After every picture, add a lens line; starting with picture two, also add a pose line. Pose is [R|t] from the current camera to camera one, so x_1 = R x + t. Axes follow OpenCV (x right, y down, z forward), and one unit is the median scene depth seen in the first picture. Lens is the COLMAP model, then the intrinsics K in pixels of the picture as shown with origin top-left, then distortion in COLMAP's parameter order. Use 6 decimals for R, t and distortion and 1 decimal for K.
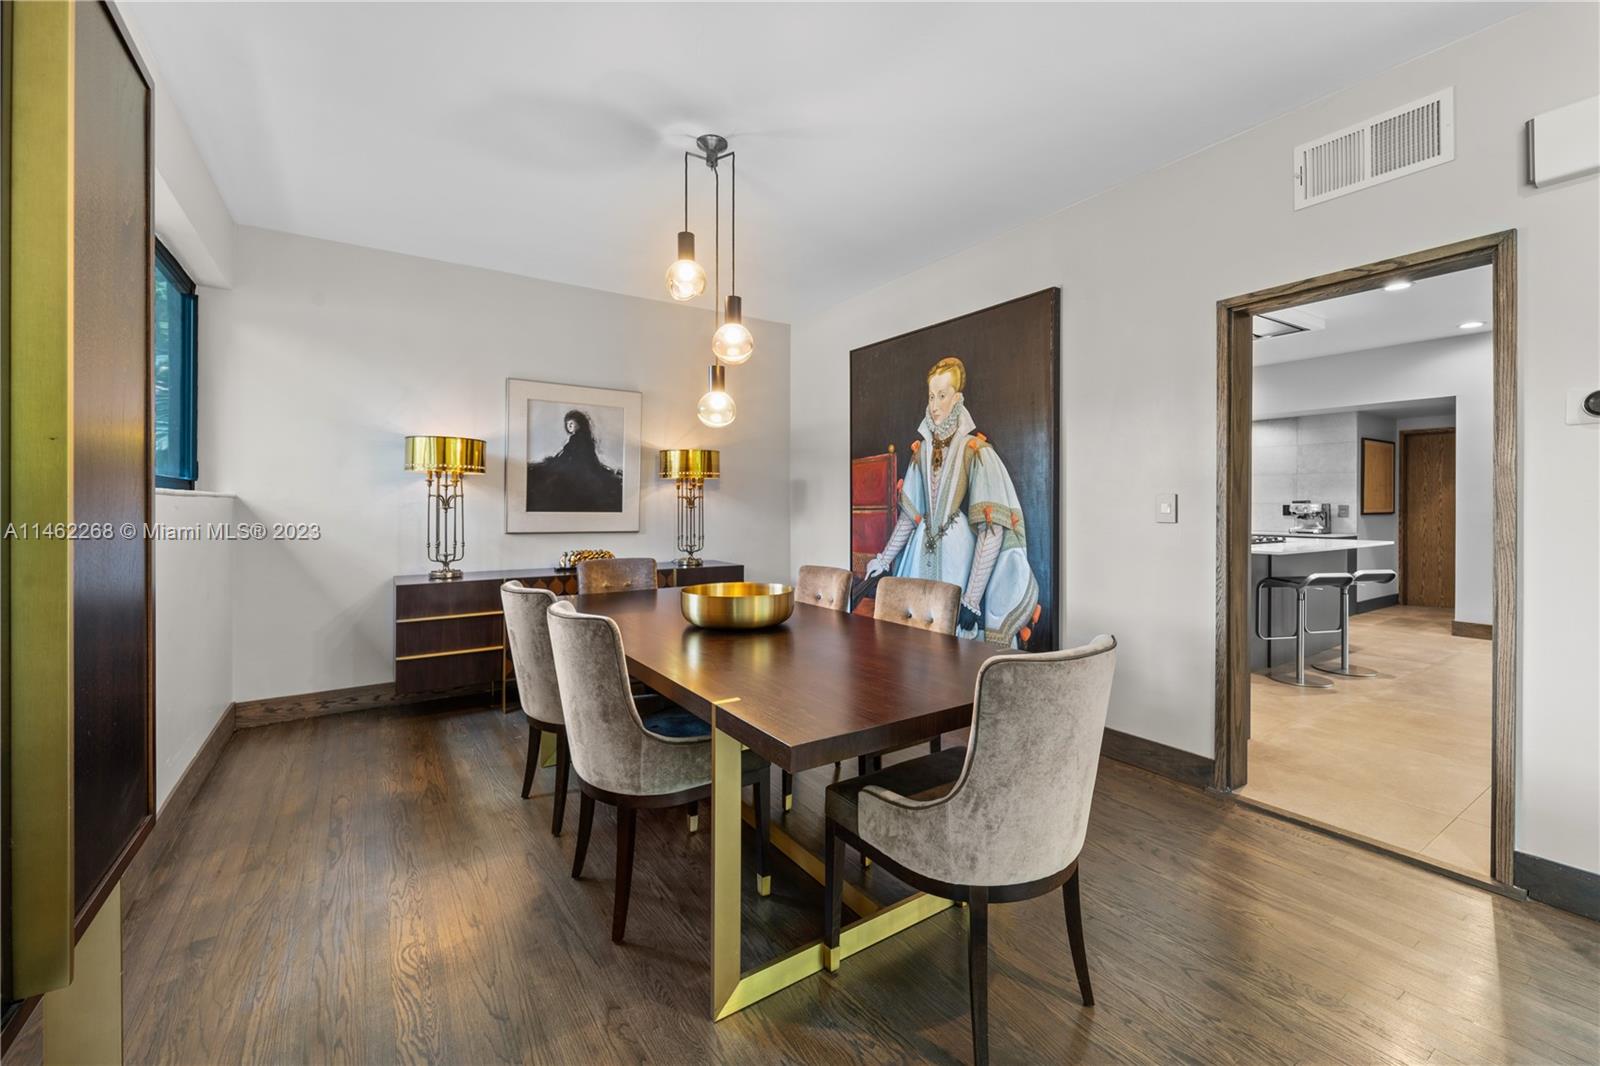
lens RADIAL K [[652.6, 0, 791.8], [0, 652.6, 503.8], [0, 0, 1]] dist [0.003664, -0.001252]
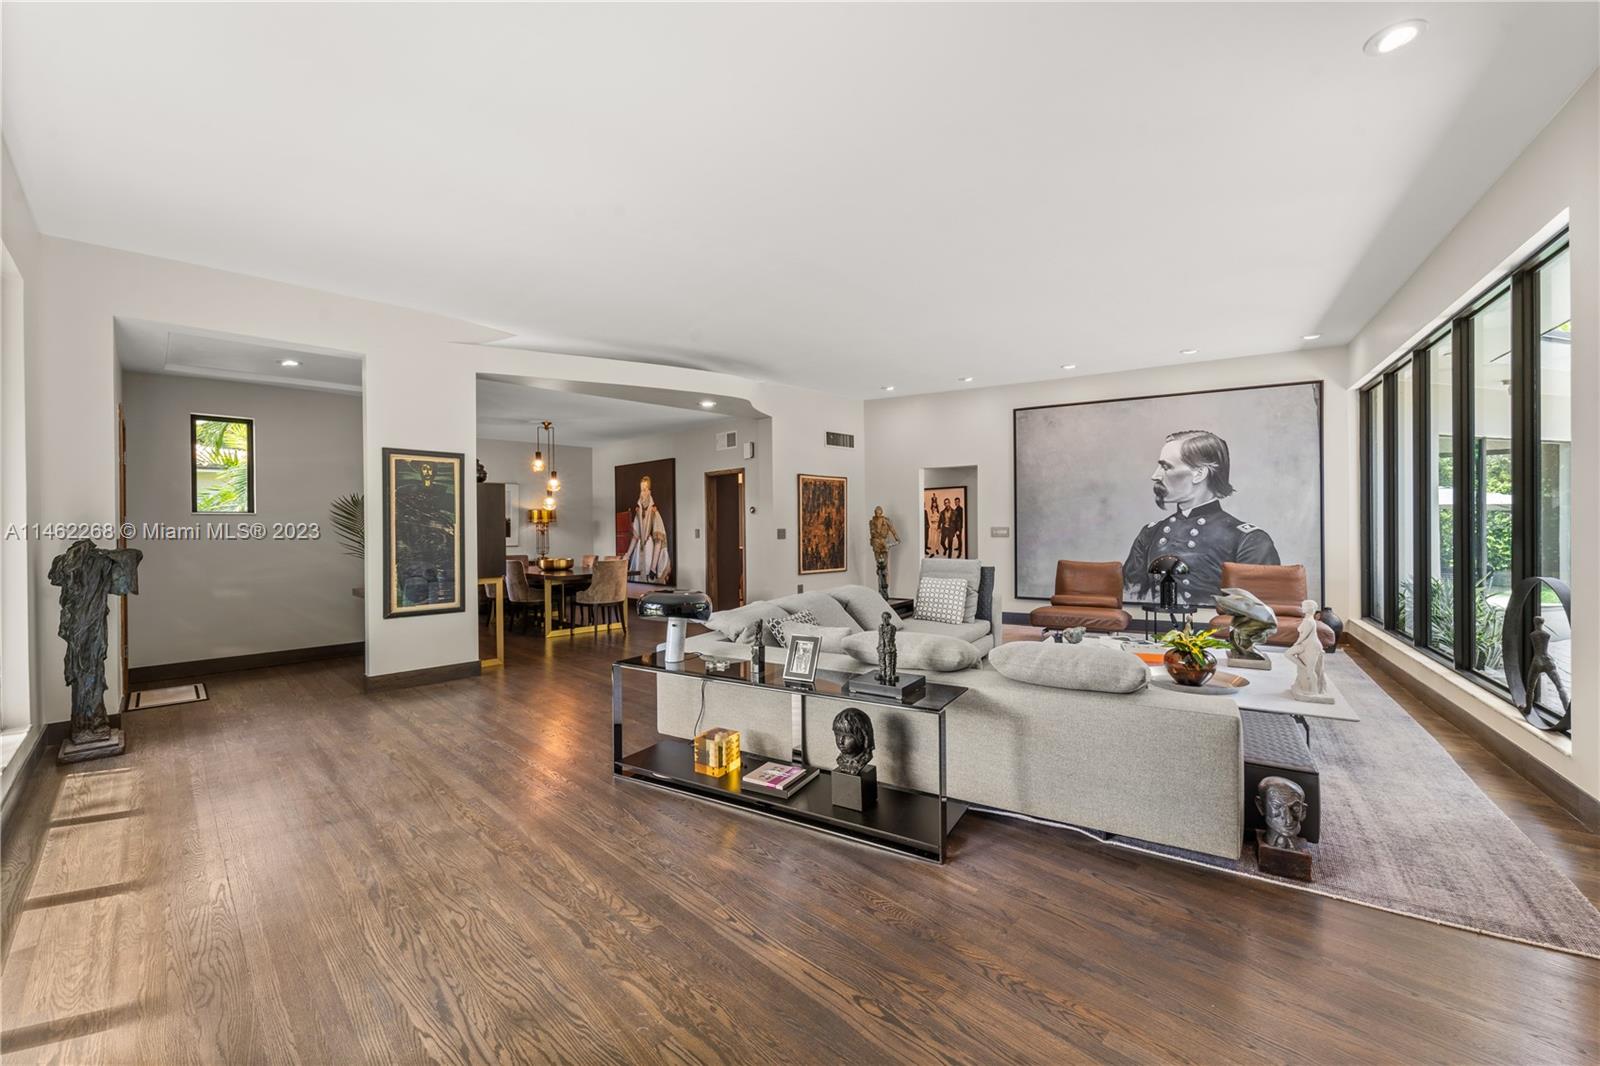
lens RADIAL K [[652.6, 0, 804.3], [0, 652.6, 525.8], [0, 0, 1]] dist [0.003664, -0.001252]
pose [[0.976906, -0.010822, 0.213396, 0.308274], [0.011402, 0.999934, -0.001486, -0.014844], [-0.213366, 0.003885, 0.976965, -1.743336]]
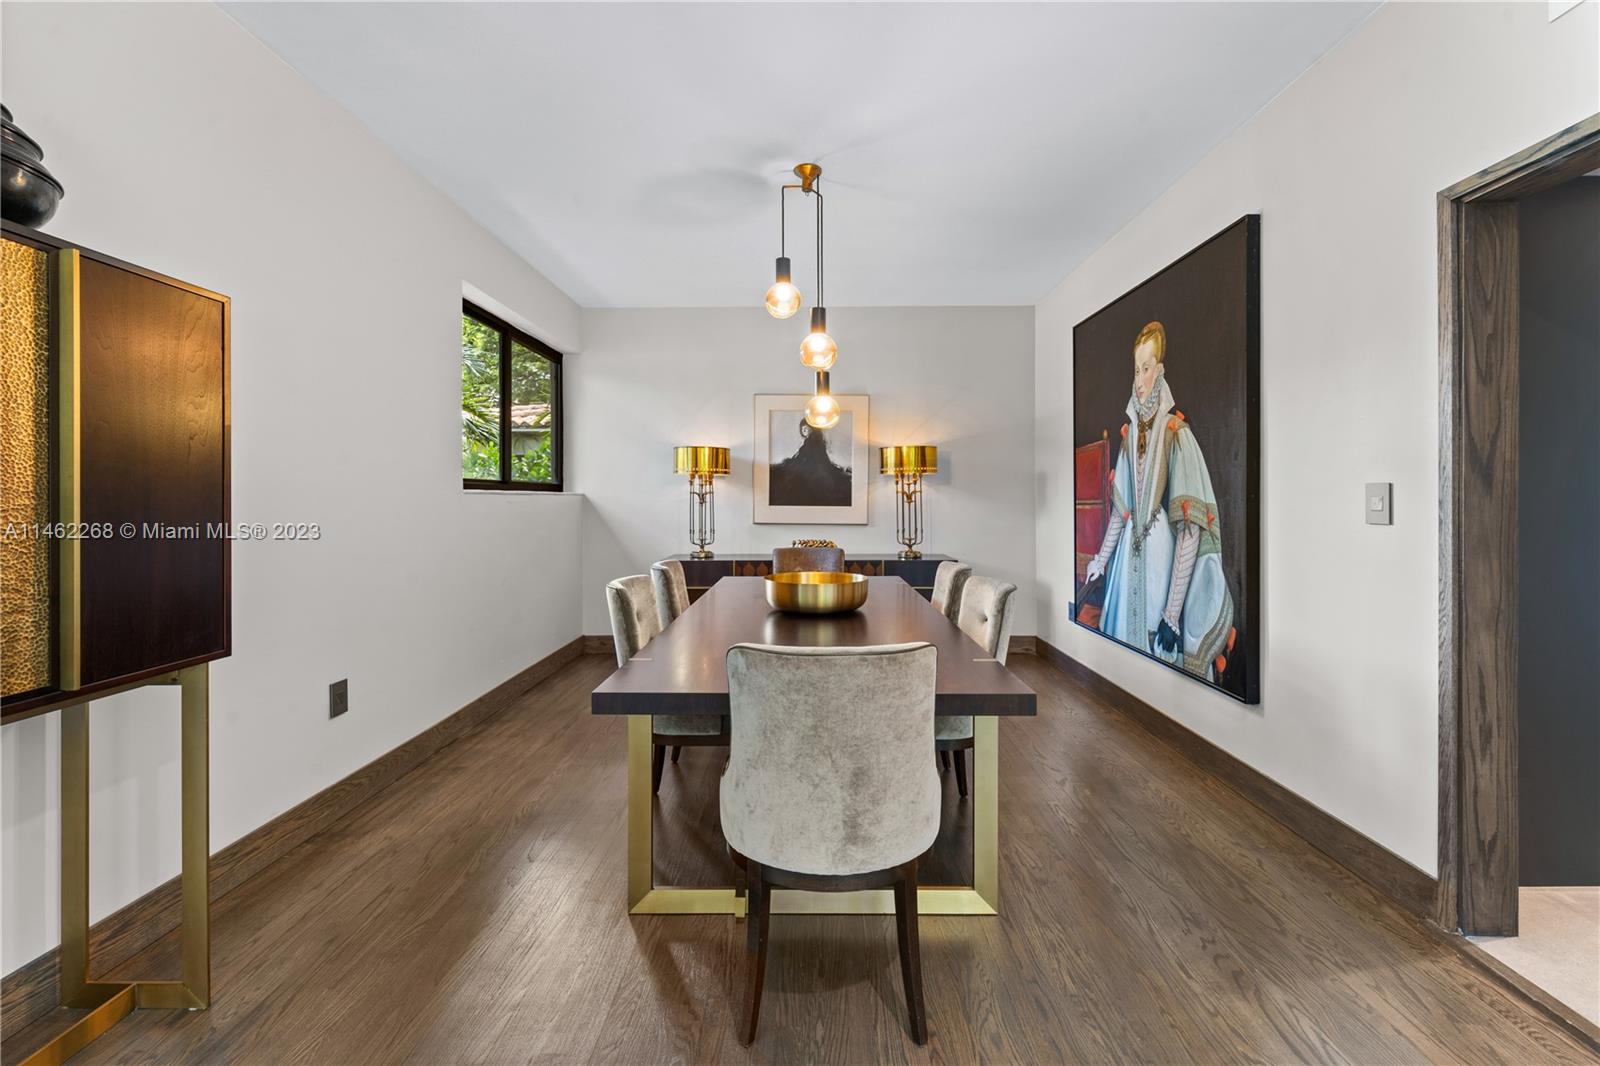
lens RADIAL K [[652.6, 0, 806.7], [0, 652.6, 499.8], [0, 0, 1]] dist [0.003664, -0.001252]
pose [[0.828616, -0.001638, -0.559815, 0.352739], [0.003217, 0.999993, 0.001836, -0.000376], [0.559809, -0.003322, 0.828615, 0.063845]]
